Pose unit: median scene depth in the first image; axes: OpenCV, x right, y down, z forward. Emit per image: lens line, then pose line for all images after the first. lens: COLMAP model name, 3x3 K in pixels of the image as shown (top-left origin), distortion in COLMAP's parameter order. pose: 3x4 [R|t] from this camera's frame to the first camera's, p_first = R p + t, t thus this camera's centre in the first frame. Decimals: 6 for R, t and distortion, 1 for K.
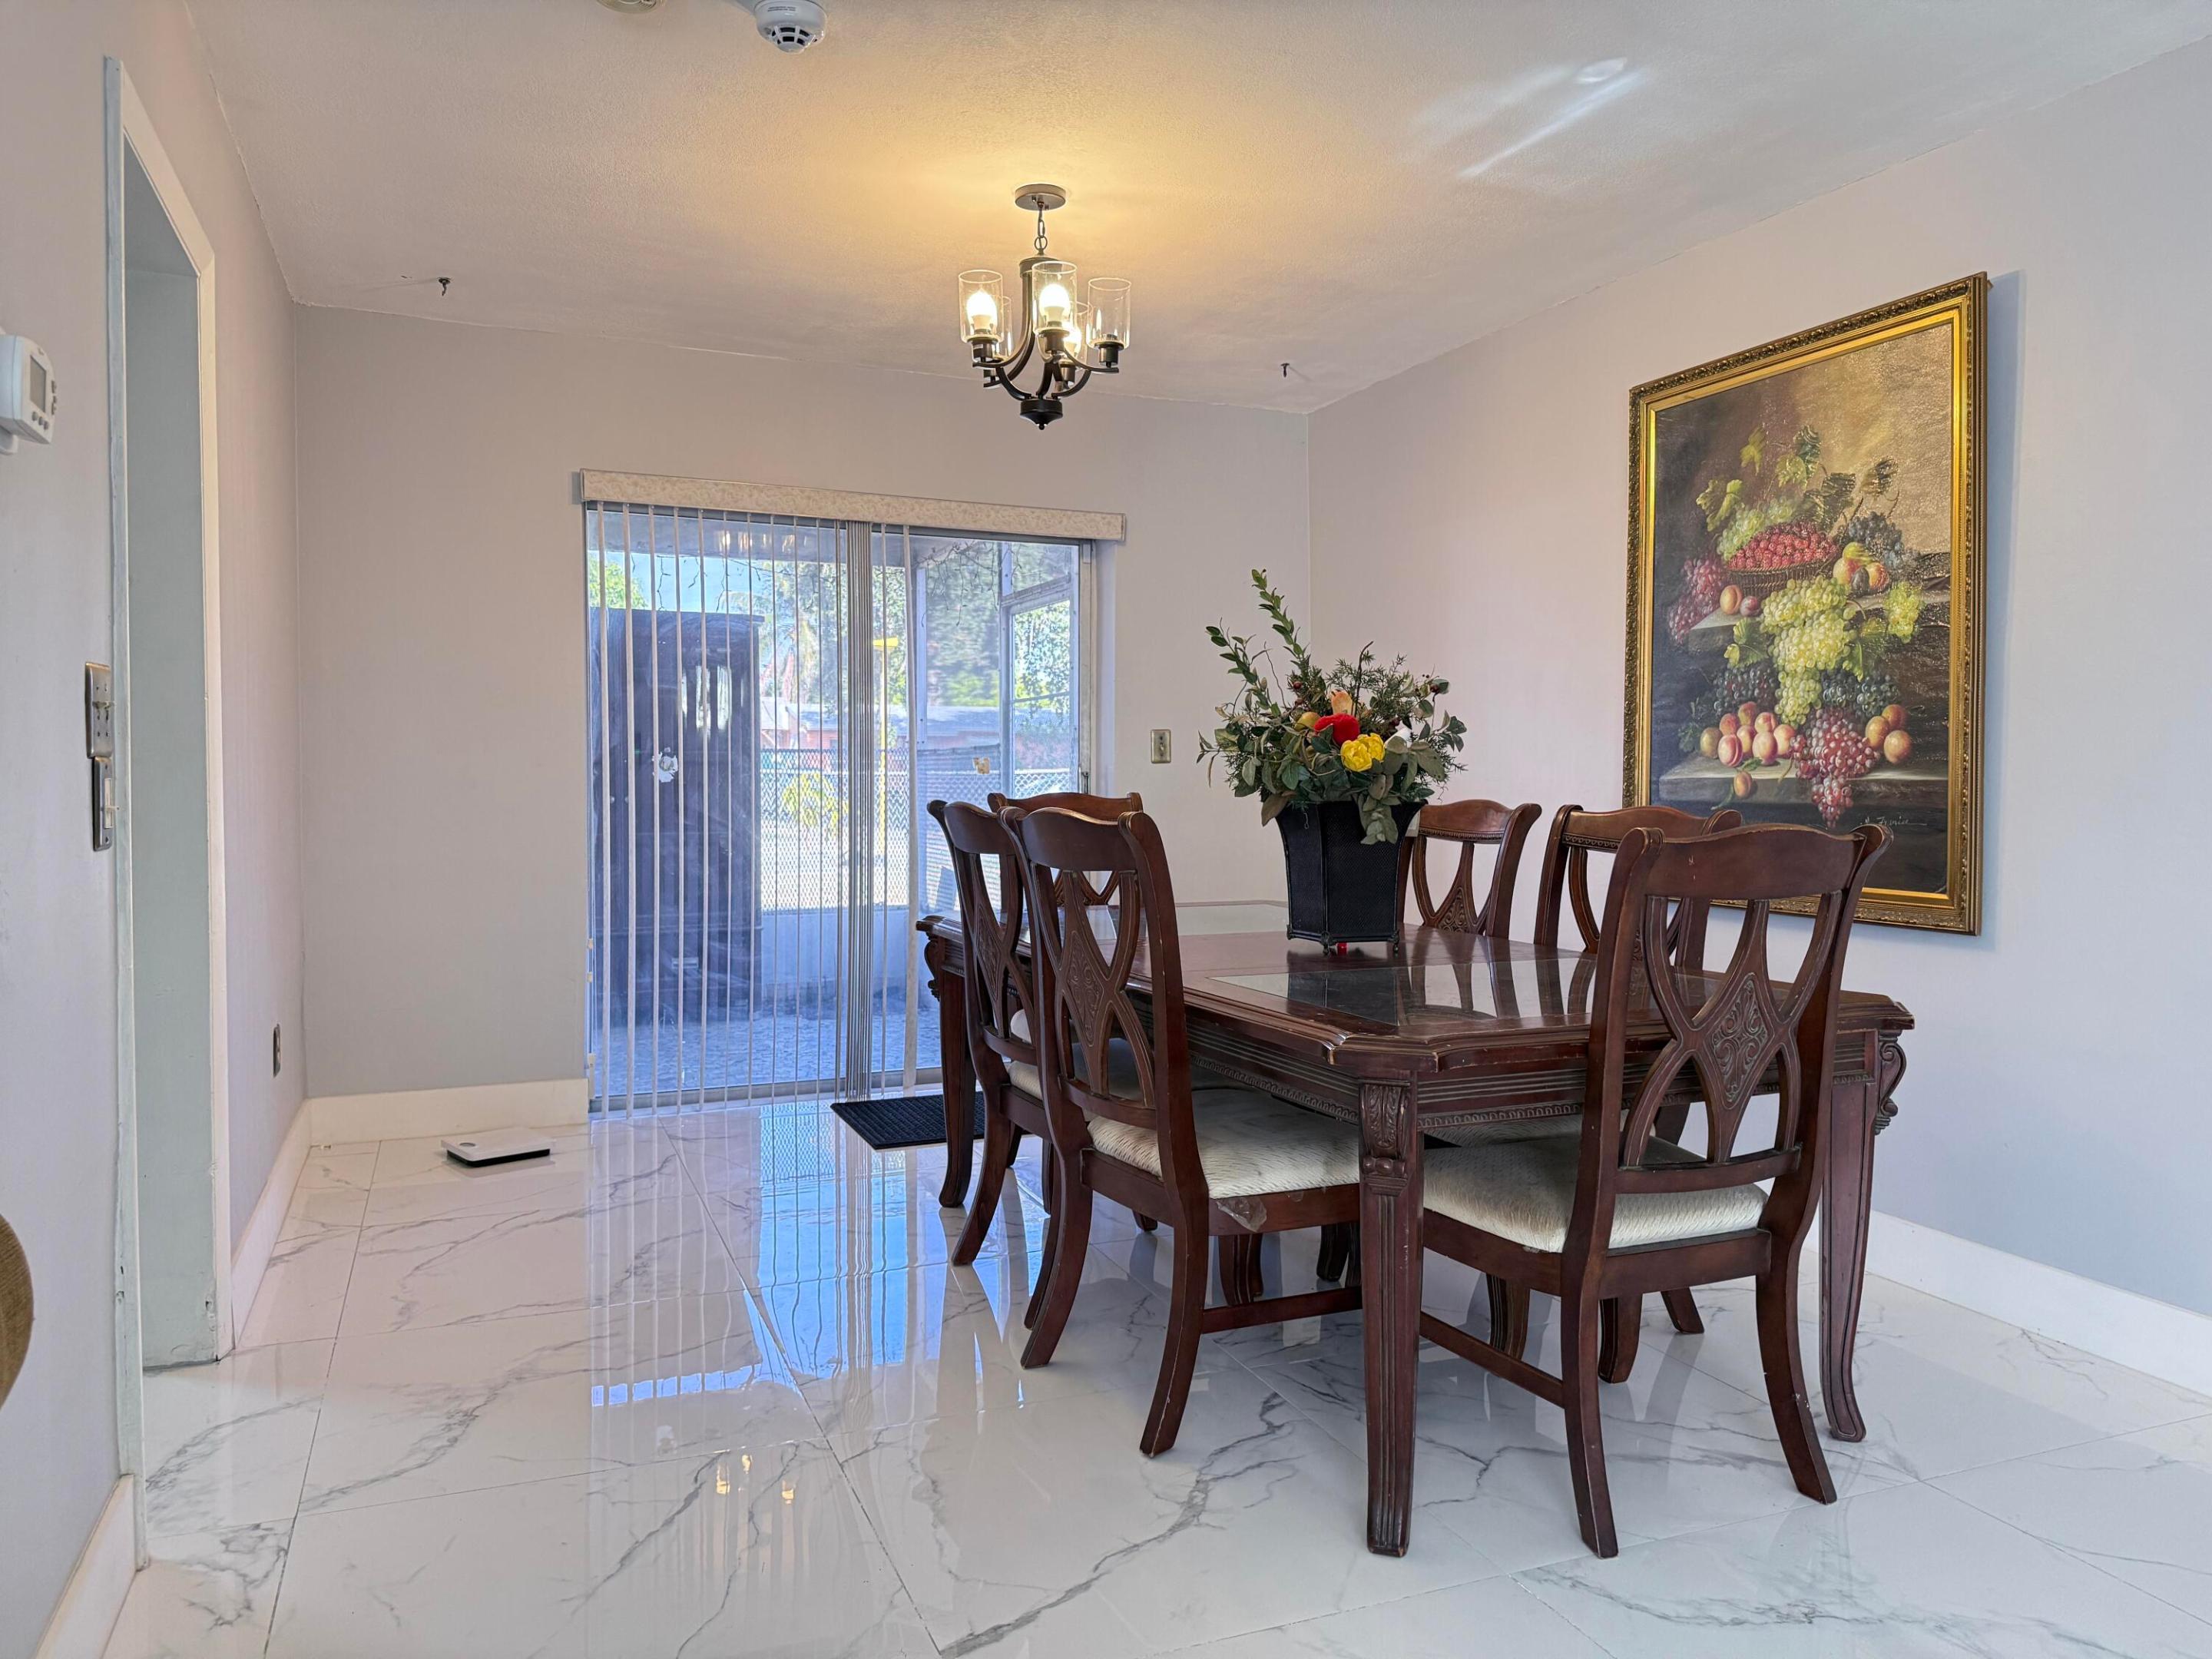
lens RADIAL K [[1559.4, 0, 1103.9], [0, 1559.4, 819.3], [0, 0, 1]] dist [0.112912, -0.178666]
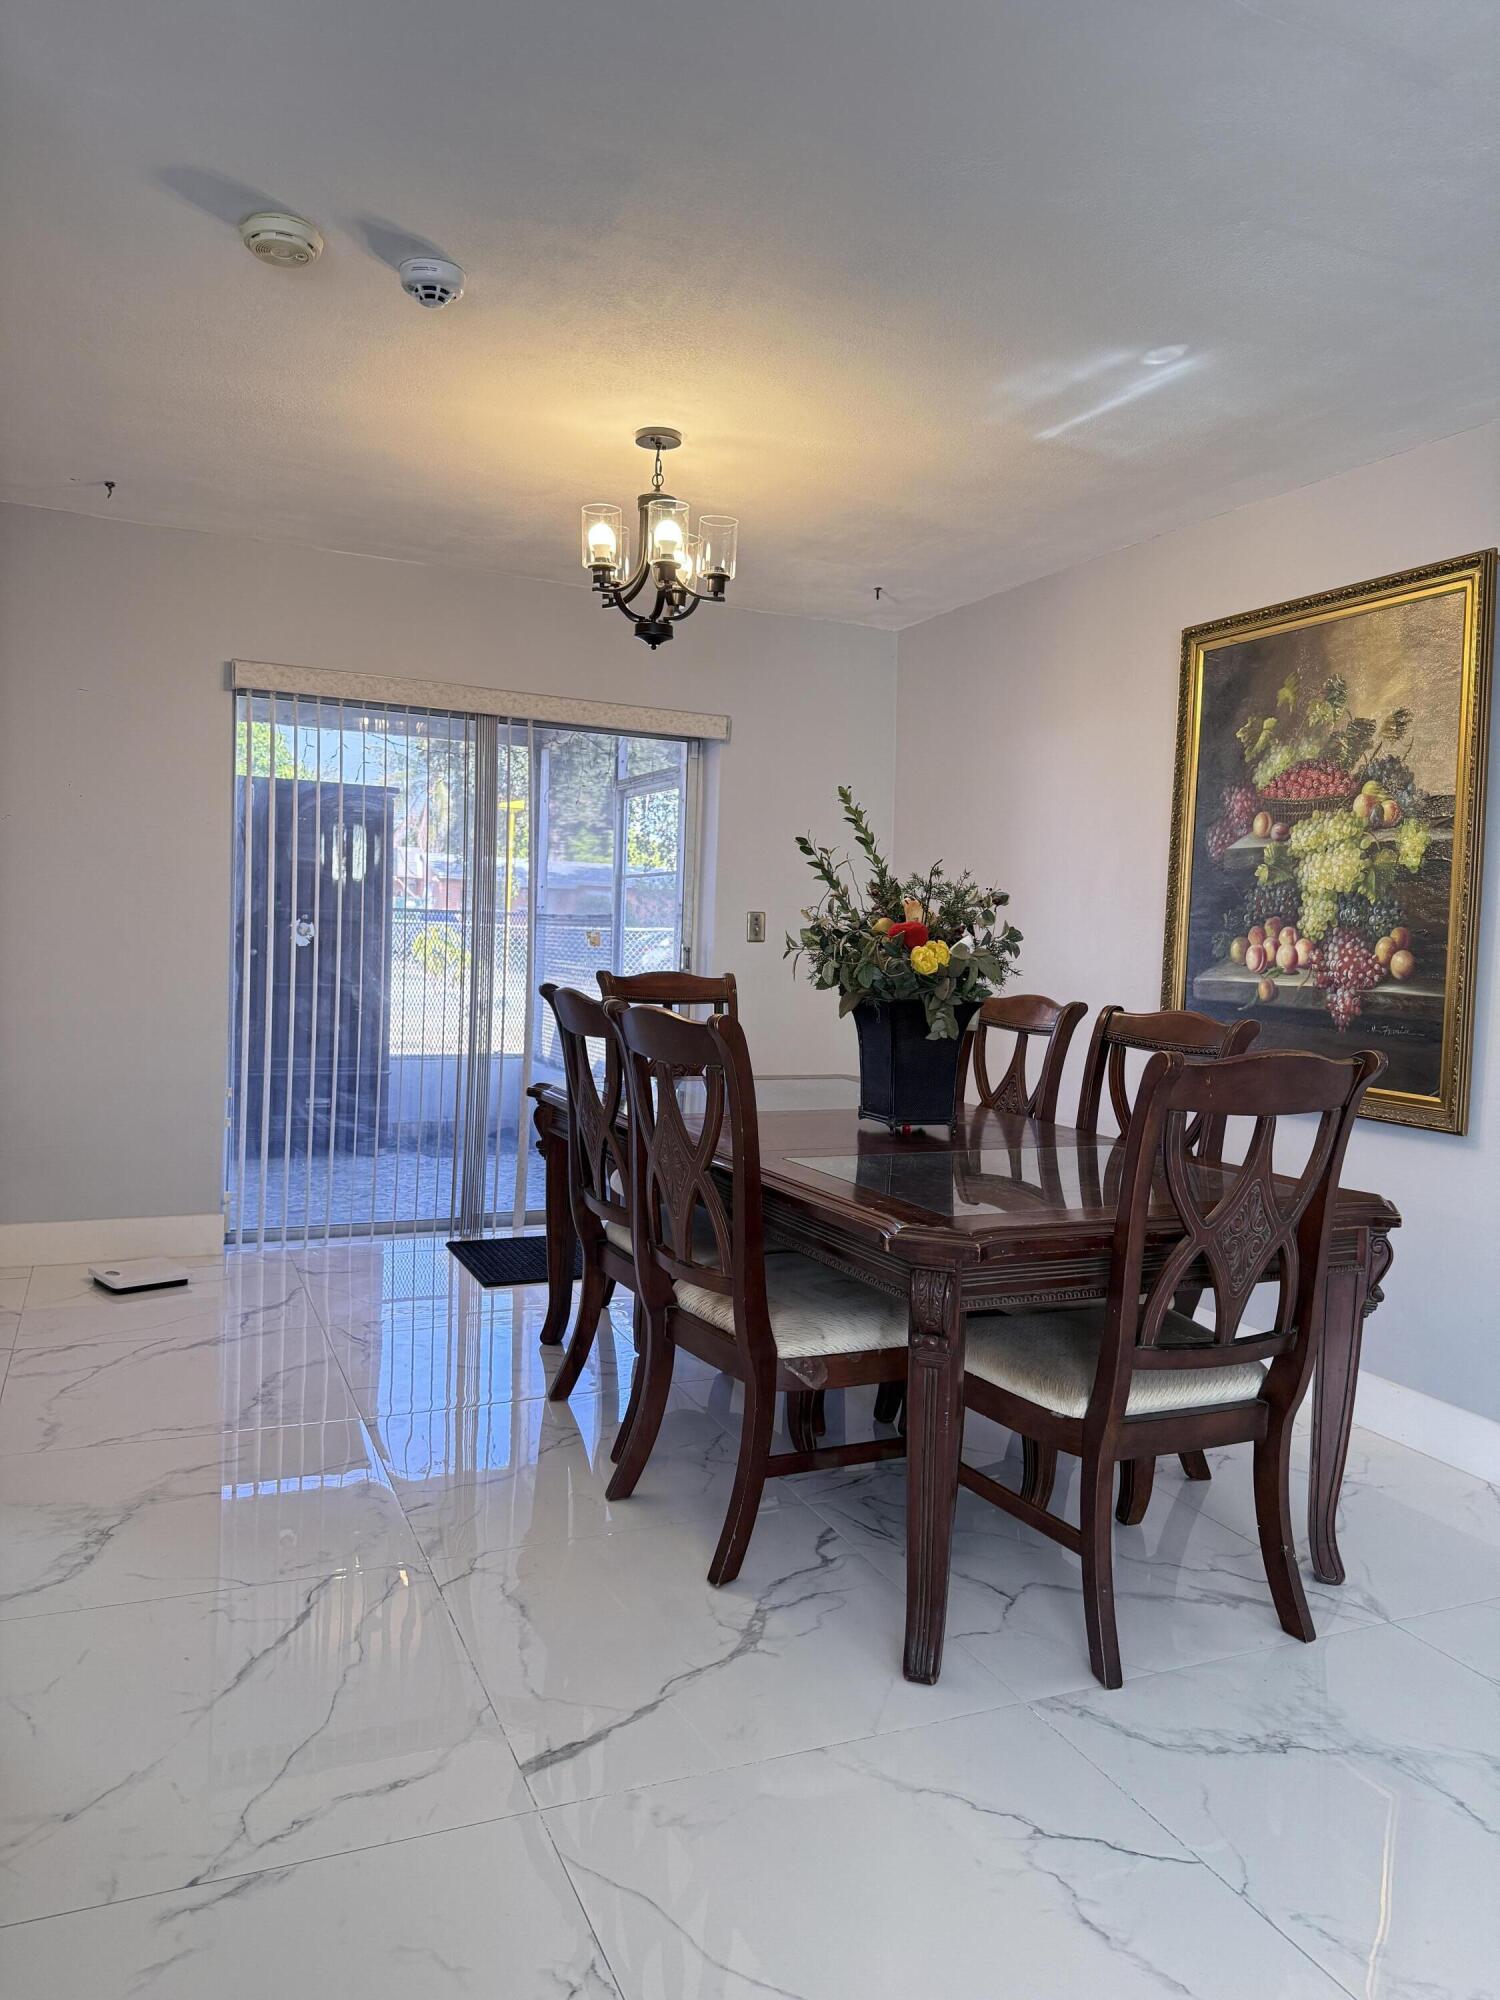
lens RADIAL K [[1409.9, 0, 750.0], [0, 1409.9, 1000.0], [0, 0, 1]] dist [0.112912, -0.178666]
pose [[0.998986, 0.033108, 0.030520, 0.006346], [-0.033788, 0.999186, 0.022042, -0.028012], [-0.029765, -0.023050, 0.999291, -0.006550]]
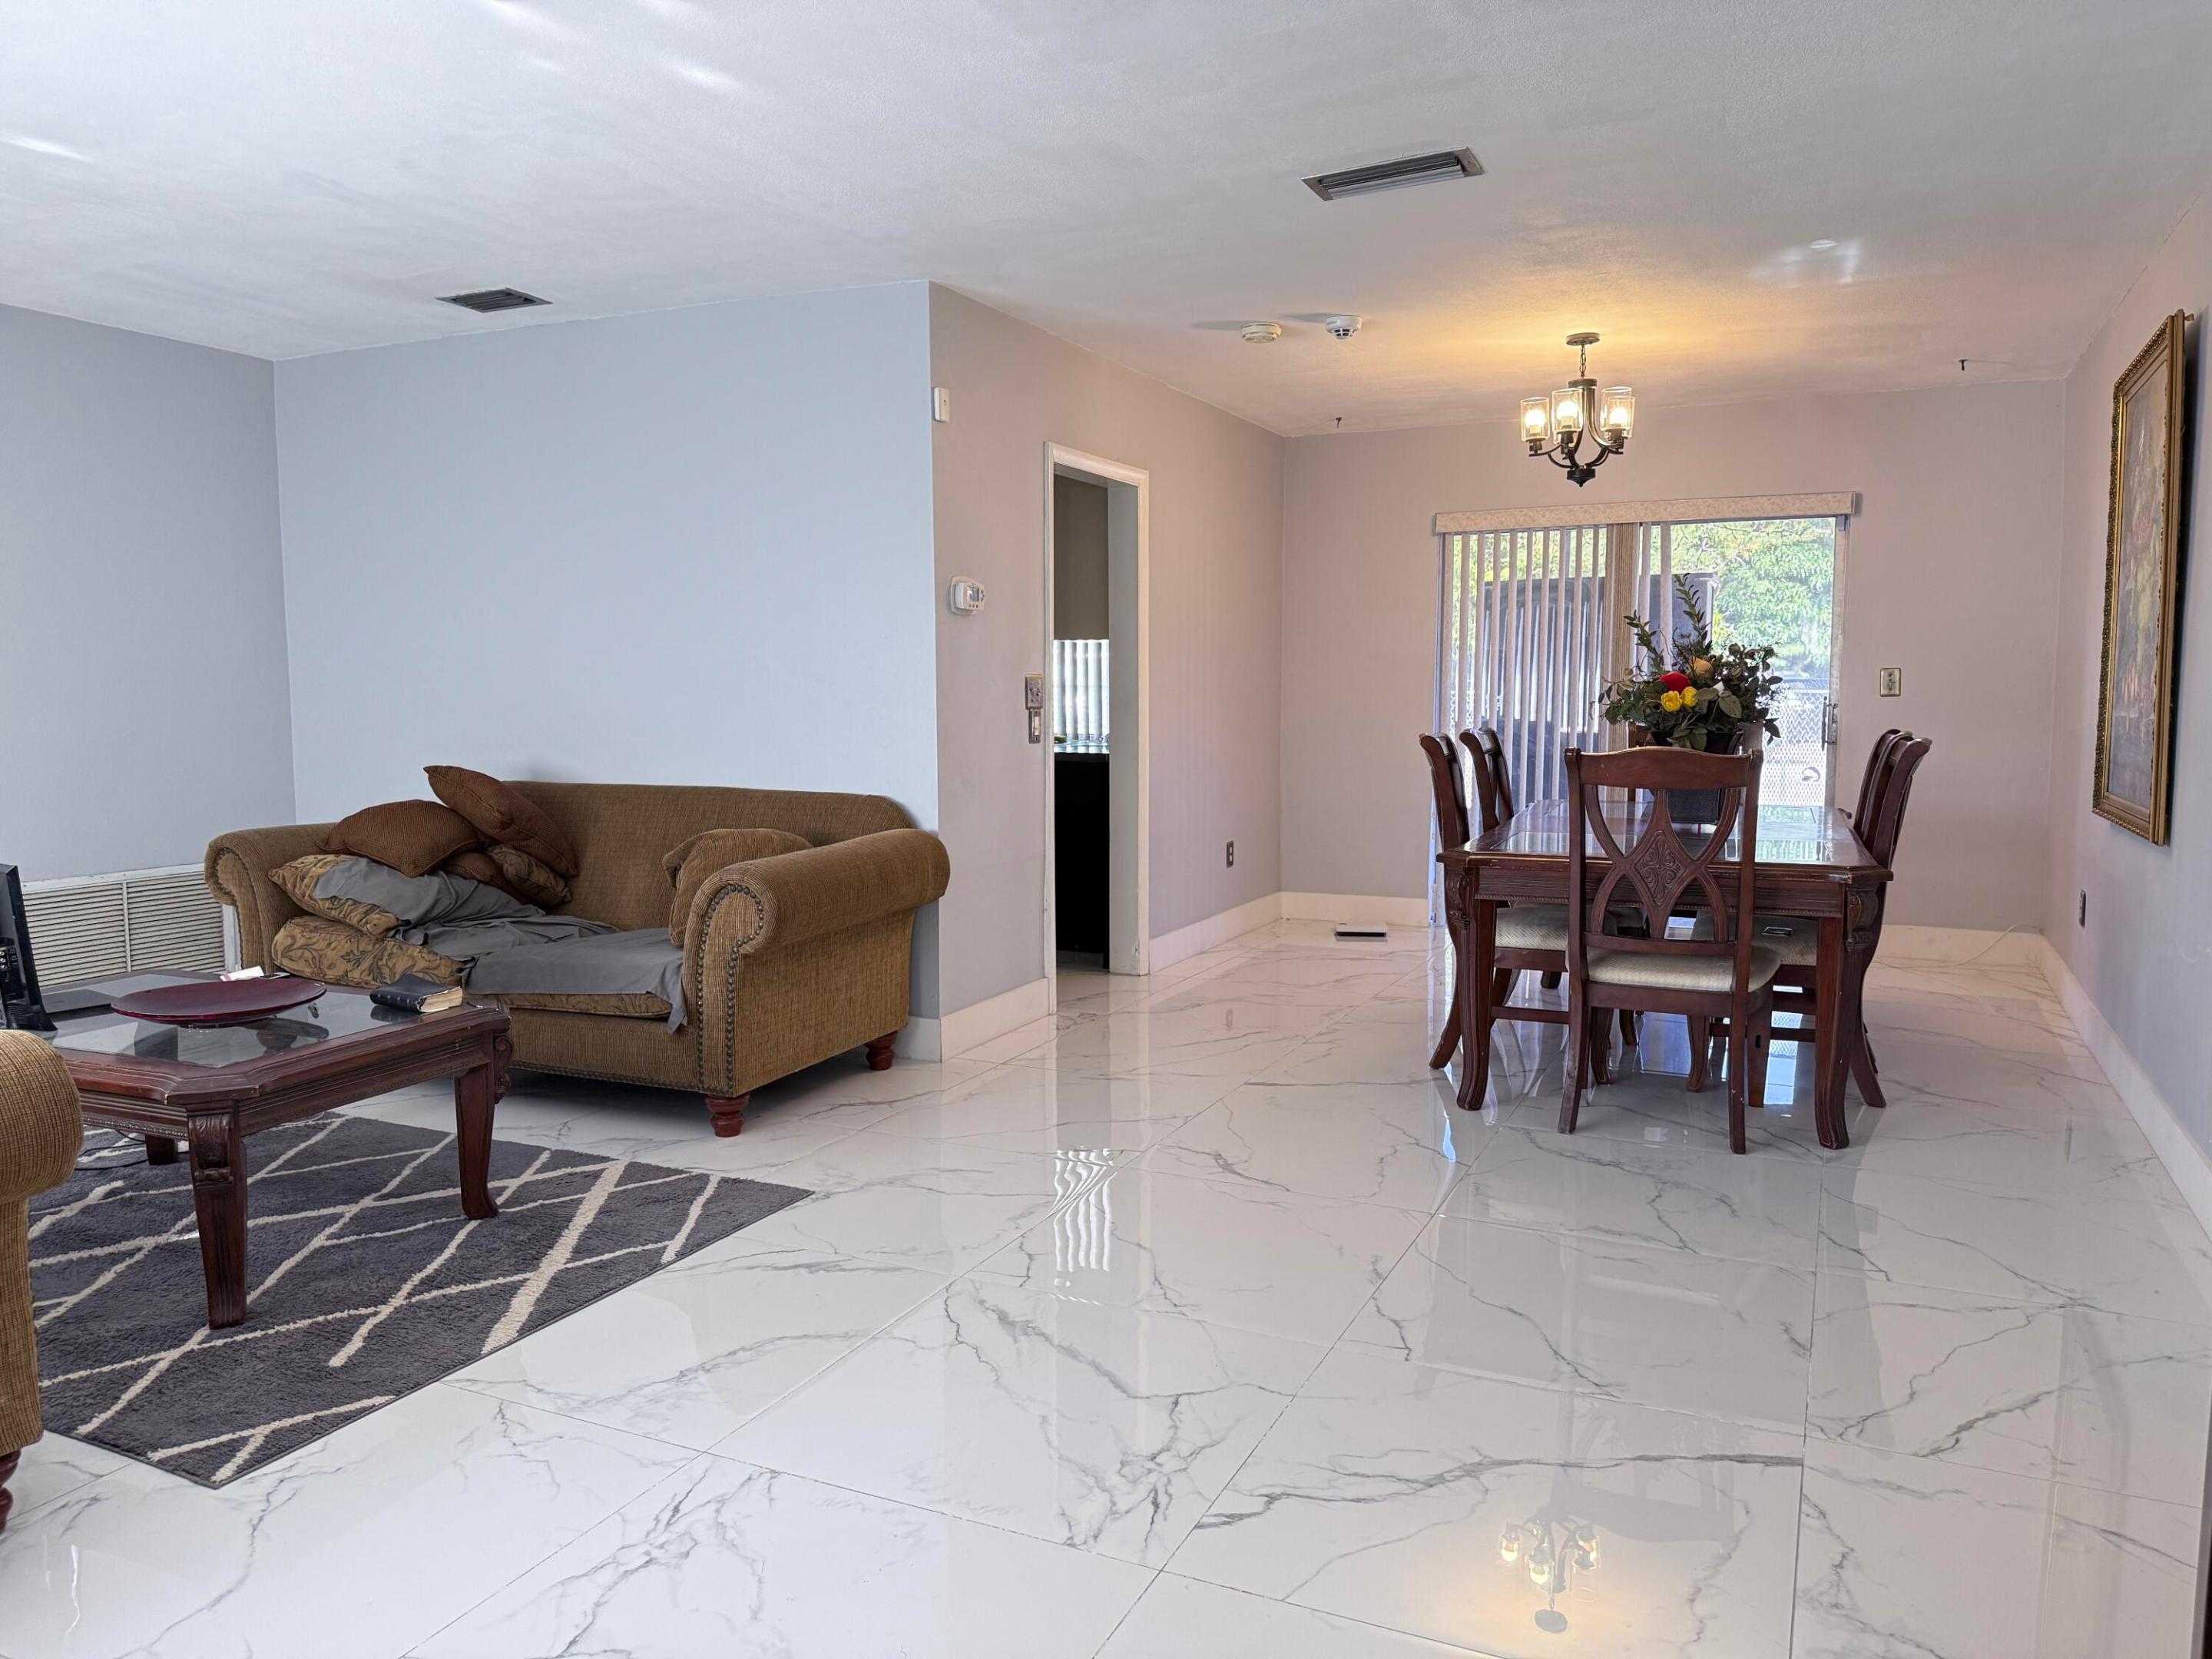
lens RADIAL K [[1559.4, 0, 1103.9], [0, 1559.4, 819.3], [0, 0, 1]] dist [0.112912, -0.178666]
pose [[0.678557, 0.057539, -0.732291, 0.856824], [-0.018951, 0.997967, 0.060855, -0.008029], [0.734303, -0.027416, 0.678268, -0.439820]]
